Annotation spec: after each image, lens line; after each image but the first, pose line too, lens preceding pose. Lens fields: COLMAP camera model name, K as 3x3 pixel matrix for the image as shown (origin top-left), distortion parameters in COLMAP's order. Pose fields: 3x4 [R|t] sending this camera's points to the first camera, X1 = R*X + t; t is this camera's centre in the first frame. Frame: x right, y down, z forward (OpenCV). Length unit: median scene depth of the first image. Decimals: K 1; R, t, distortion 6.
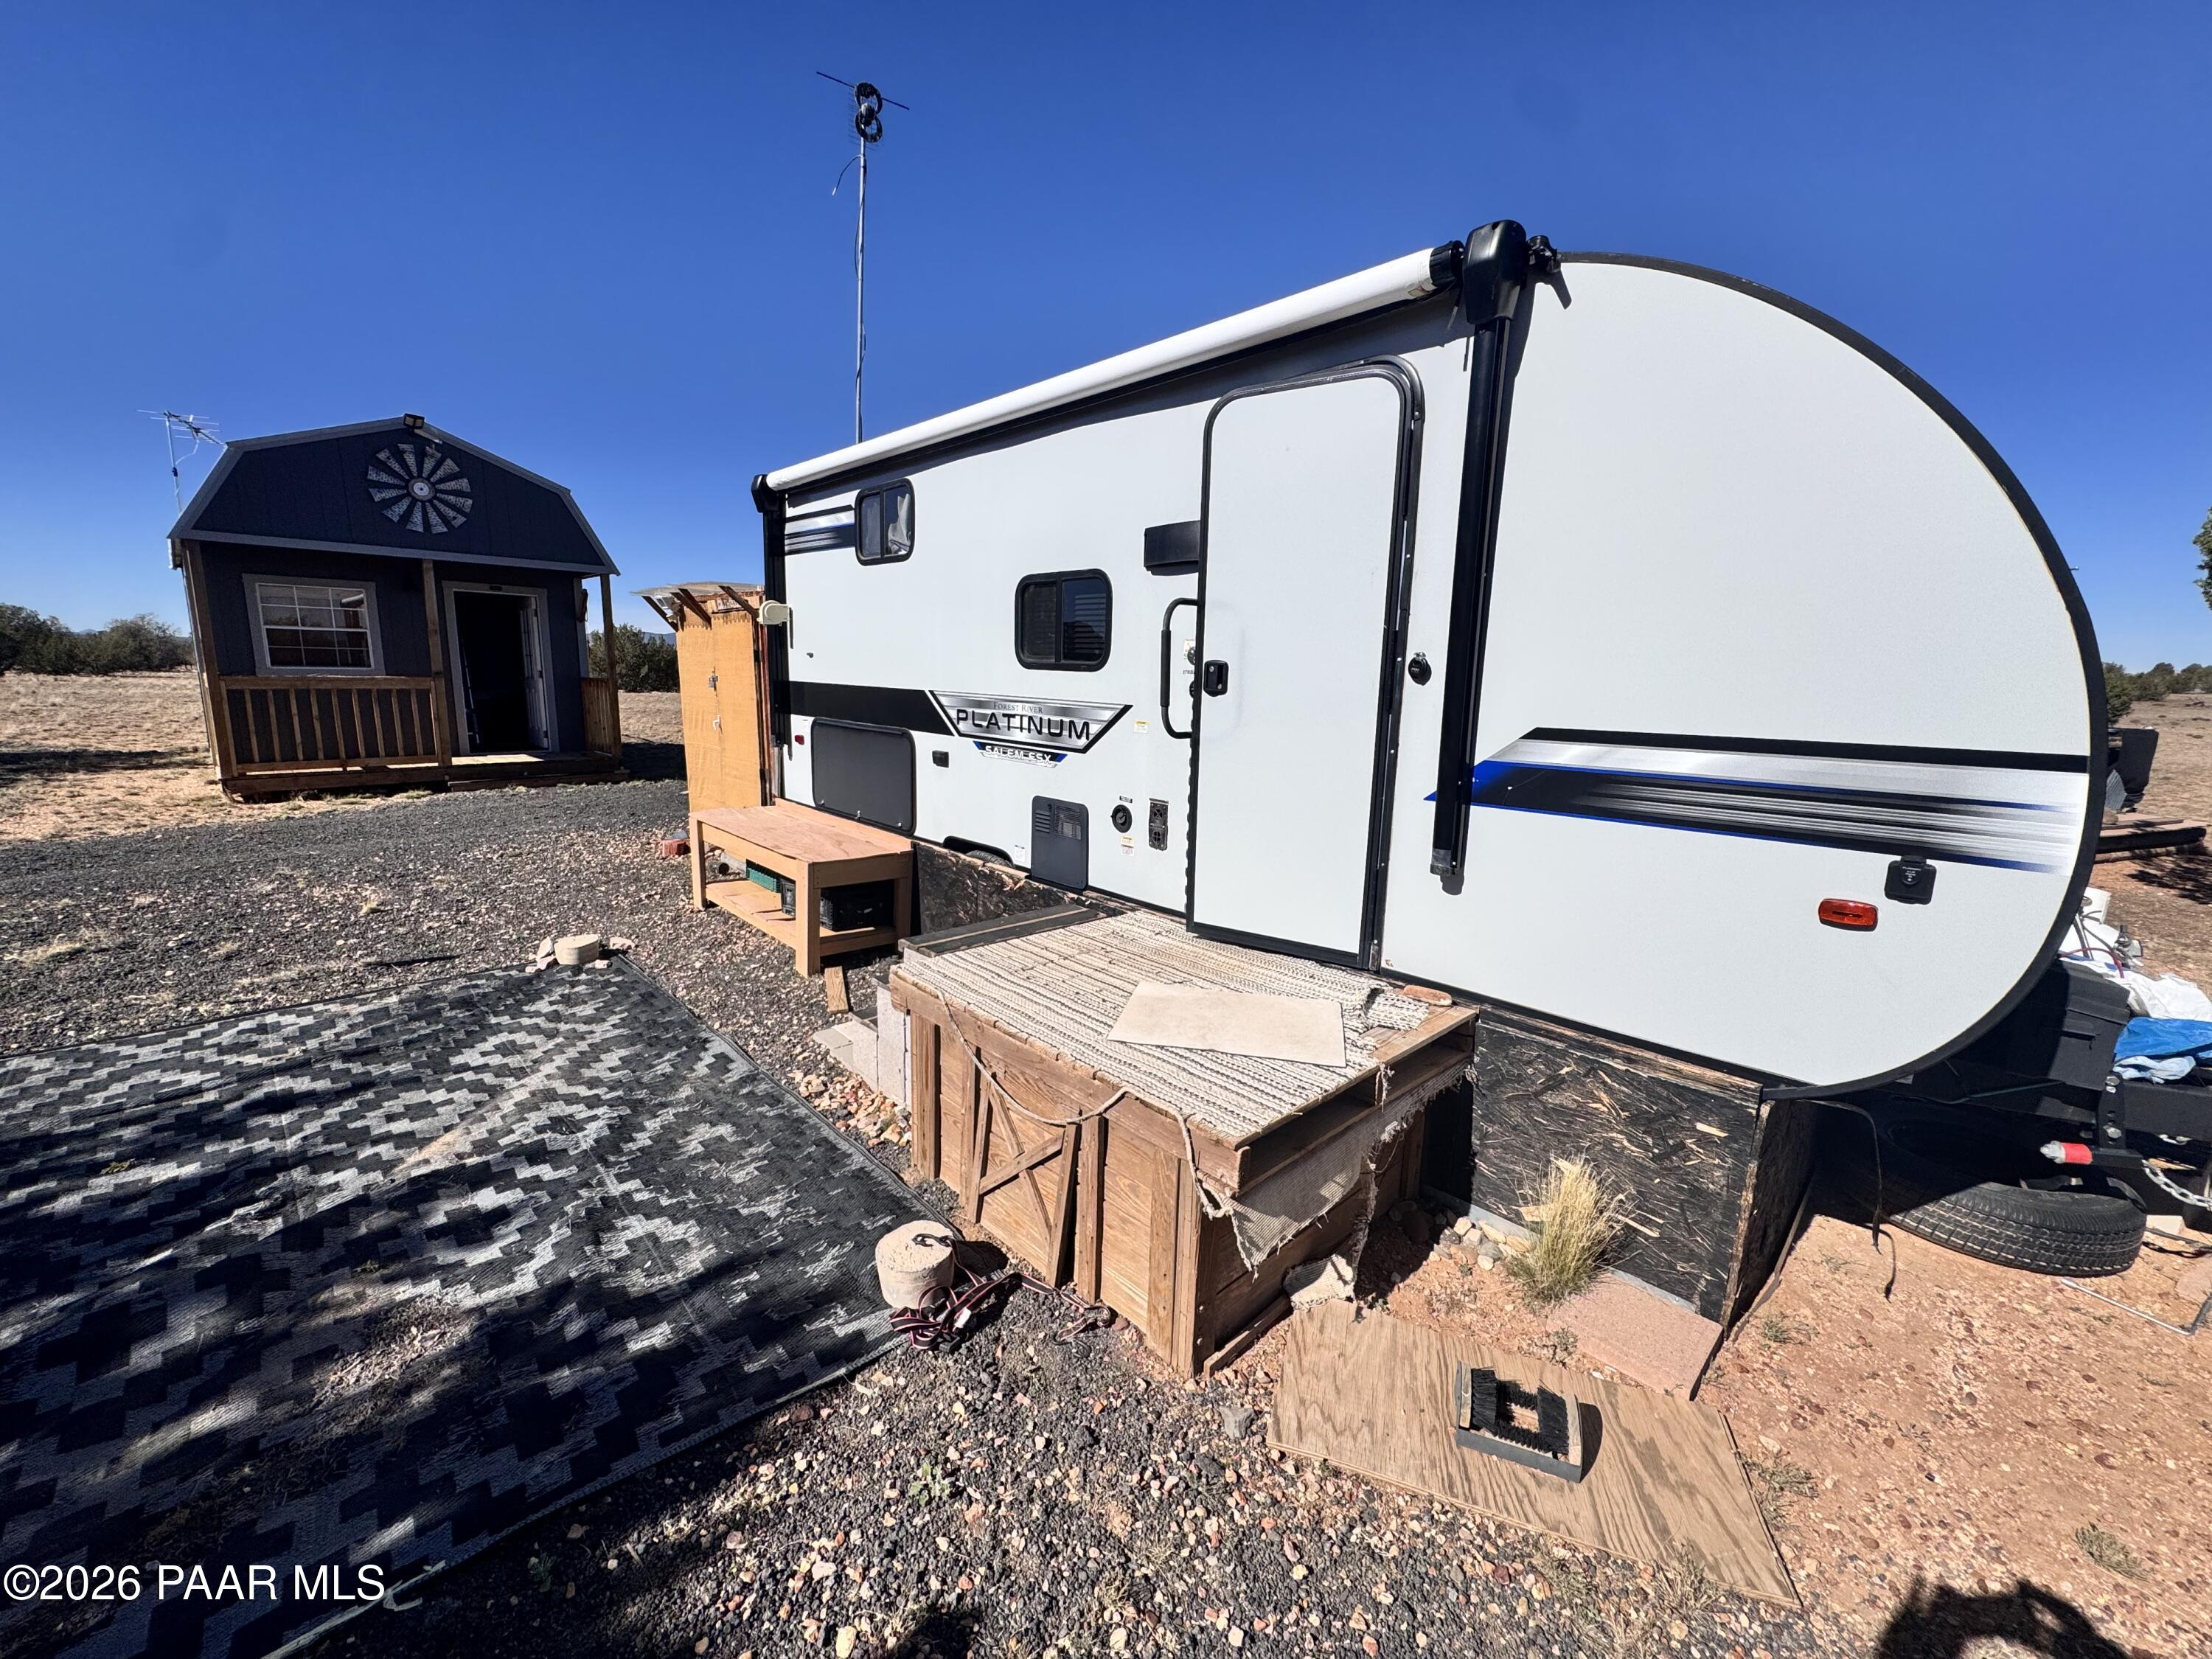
lens RADIAL K [[877.7, 0, 1107.5], [0, 877.7, 830.0], [0, 0, 1]] dist [-0.000095, -0.000013]
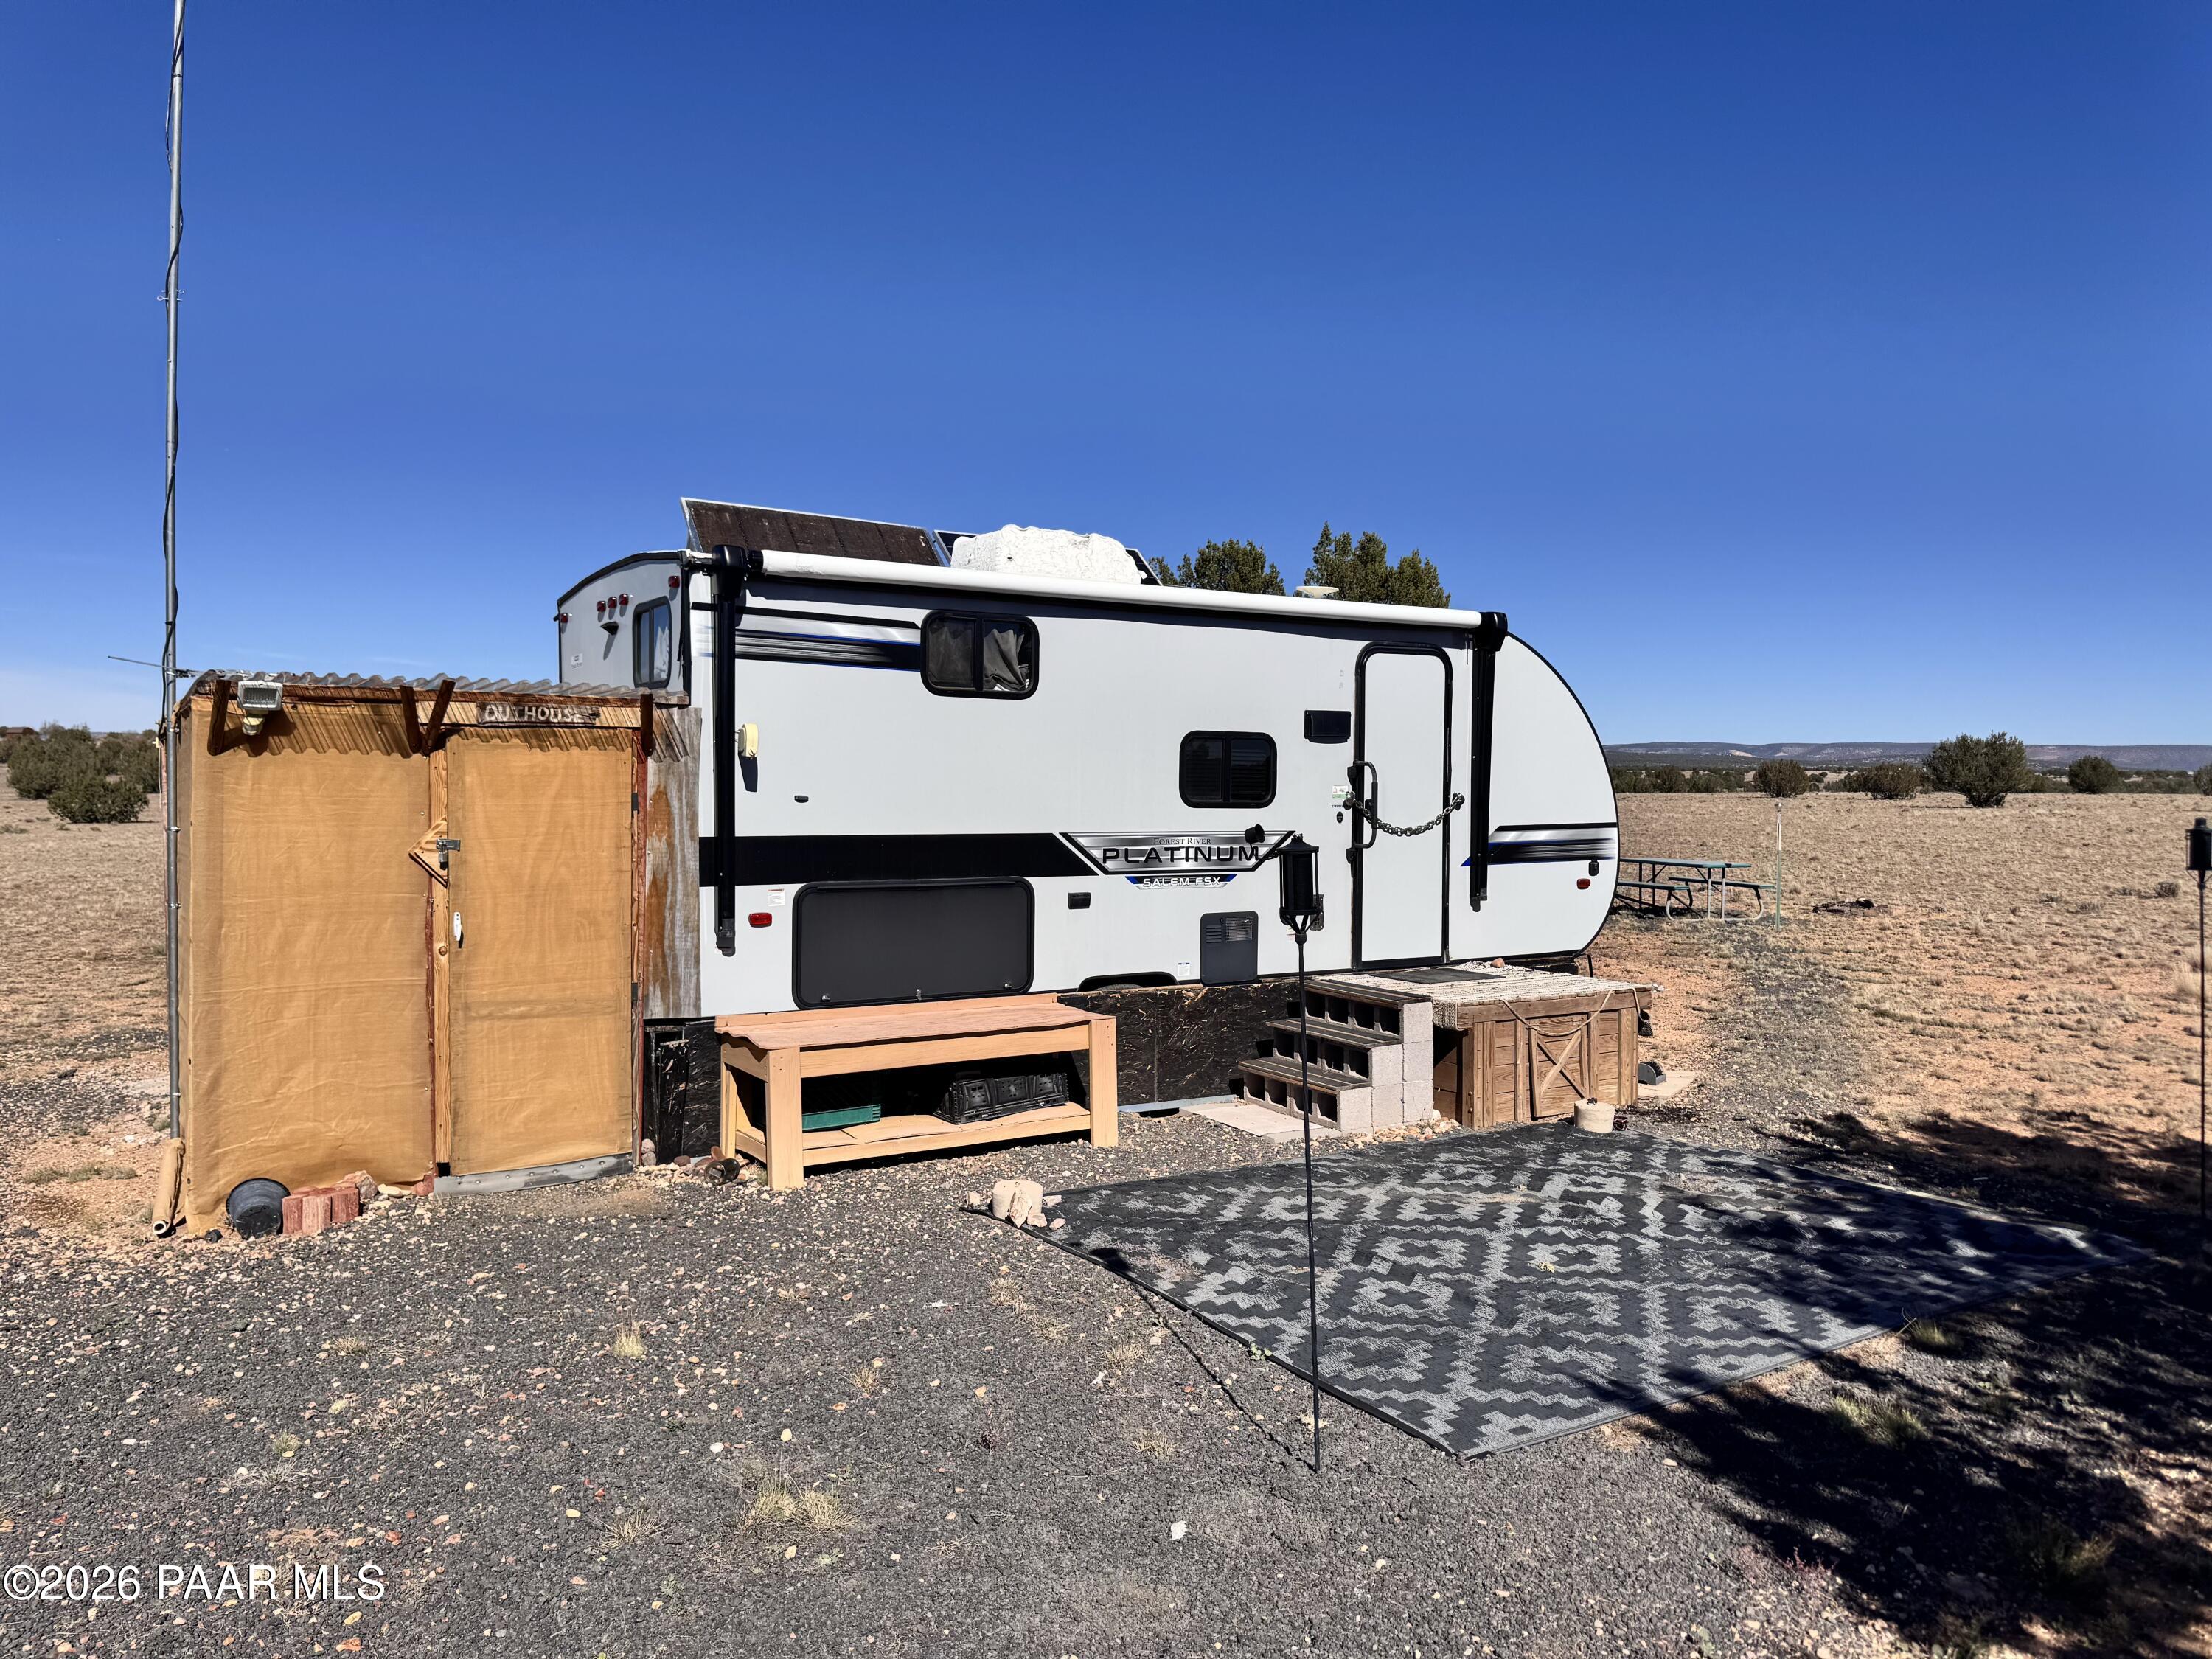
lens RADIAL K [[1554.1, 0, 1106.7], [0, 1554.1, 821.5], [0, 0, 1]] dist [0.021752, -0.011677]
pose [[0.210705, -0.043953, 0.976561, -2.082649], [0.178374, 0.983946, 0.005799, -0.191903], [-0.961138, 0.172971, 0.215163, 0.646063]]
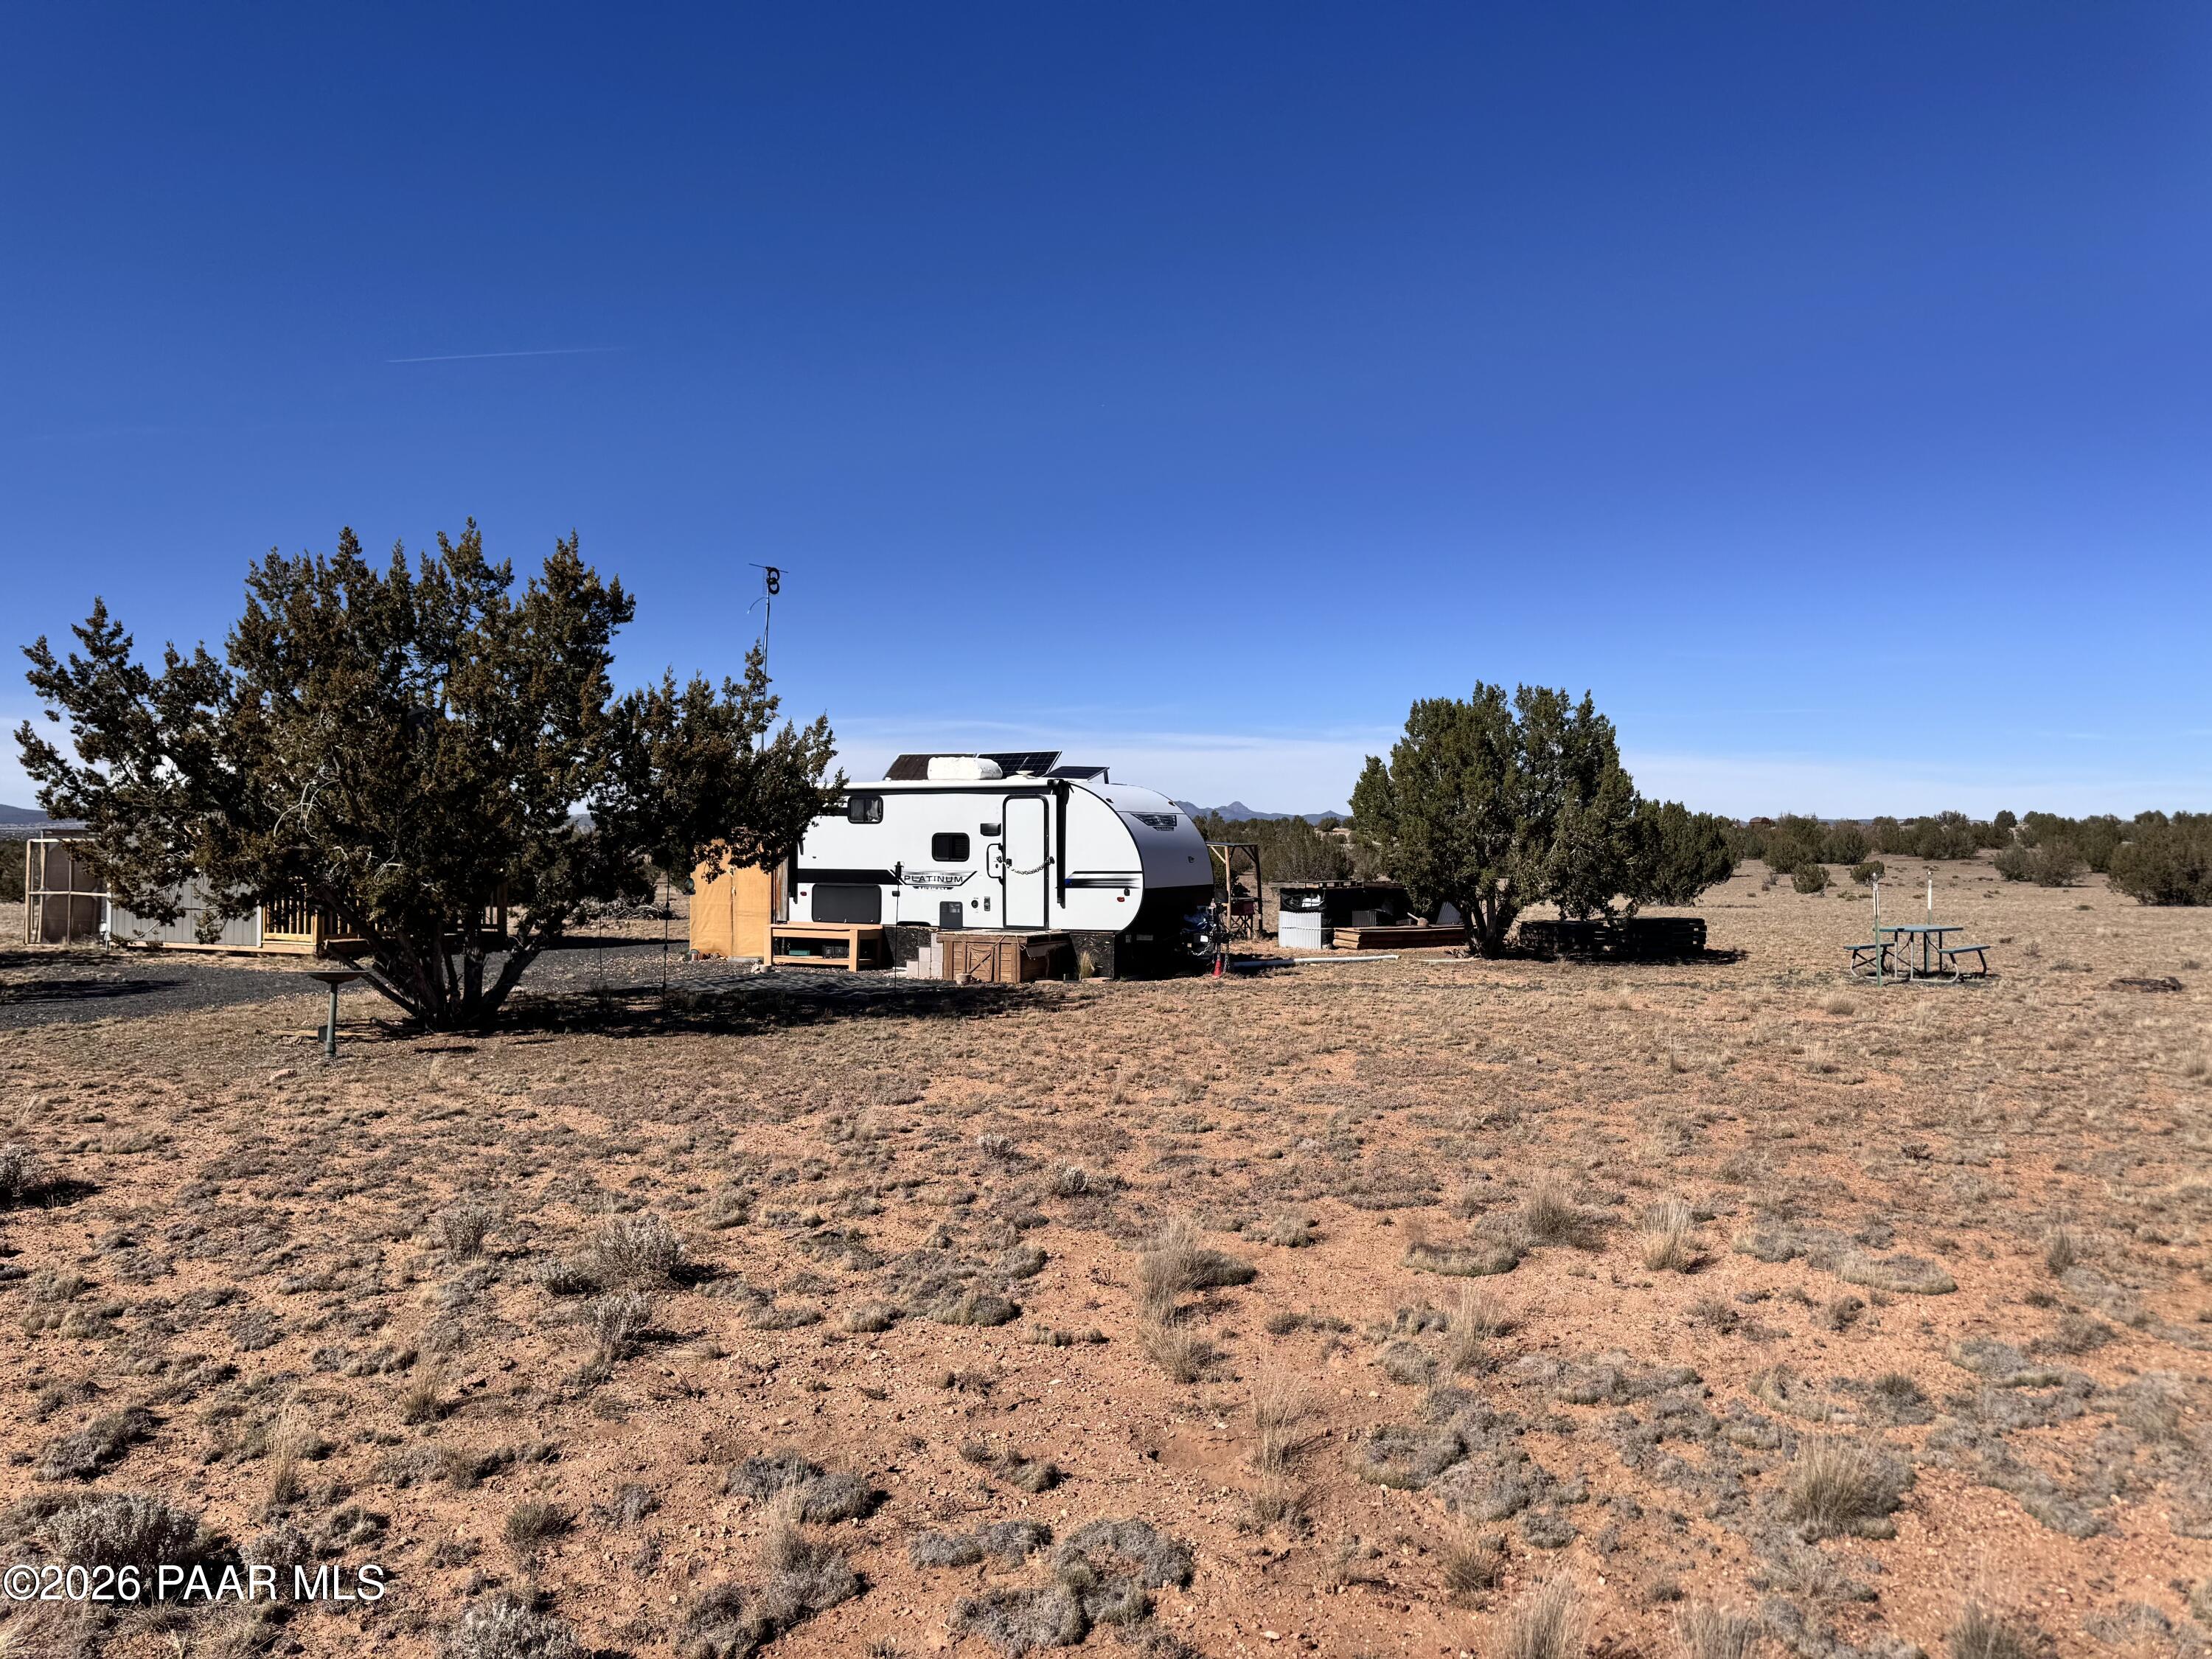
lens RADIAL K [[1554.1, 0, 1110.6], [0, 1554.1, 824.3], [0, 0, 1]] dist [0.021752, -0.011677]
pose [[0.943865, -0.015812, 0.329953, -1.303681], [0.078449, 0.981007, -0.177399, 0.703544], [-0.320881, 0.193326, 0.927179, -4.274018]]
